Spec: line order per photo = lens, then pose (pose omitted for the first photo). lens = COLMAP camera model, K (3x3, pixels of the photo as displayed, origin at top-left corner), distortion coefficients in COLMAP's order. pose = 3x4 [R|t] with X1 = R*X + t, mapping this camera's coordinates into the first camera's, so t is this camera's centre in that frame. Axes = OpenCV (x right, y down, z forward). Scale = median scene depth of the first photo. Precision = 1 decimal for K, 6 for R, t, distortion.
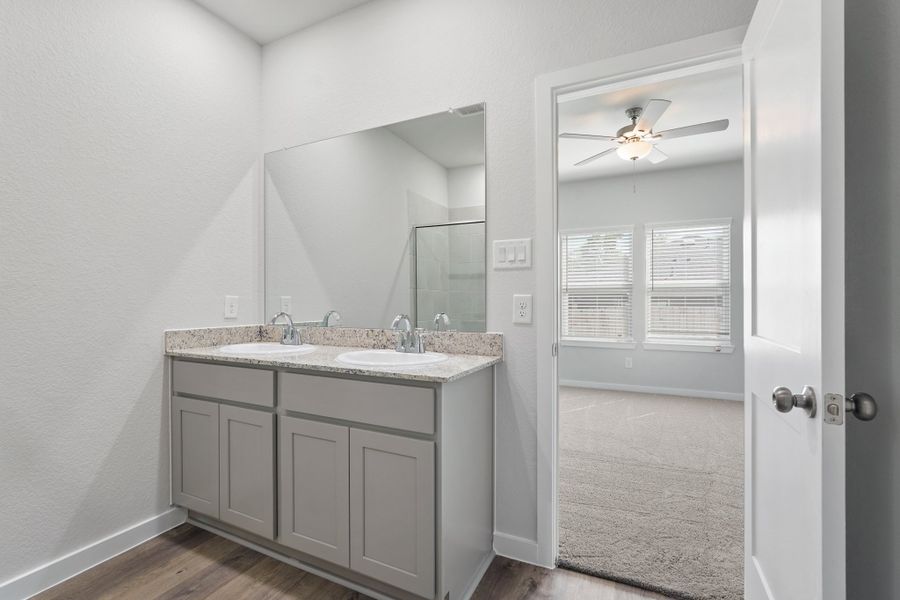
lens RADIAL K [[397.3, 0, 448.2], [0, 397.3, 306.4], [0, 0, 1]] dist [-0.003756, 0.000373]
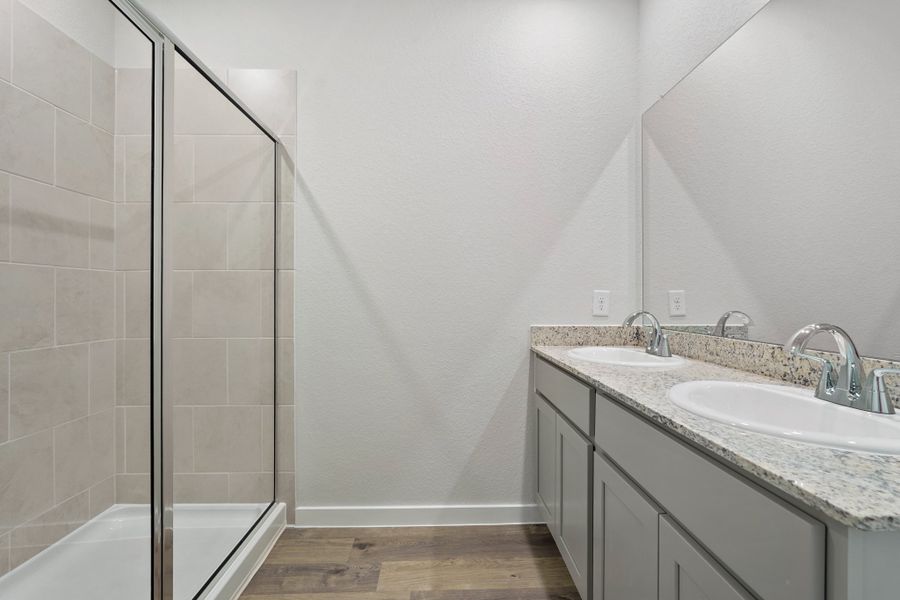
lens RADIAL K [[394.2, 0, 450.0], [0, 394.2, 300.0], [0, 0, 1]] dist [-0.013688, 0.000129]
pose [[0.466792, 0.003912, -0.884359, 0.076168], [-0.011053, 0.999938, -0.001411, -0.000783], [0.884298, 0.010433, 0.466806, 0.333473]]
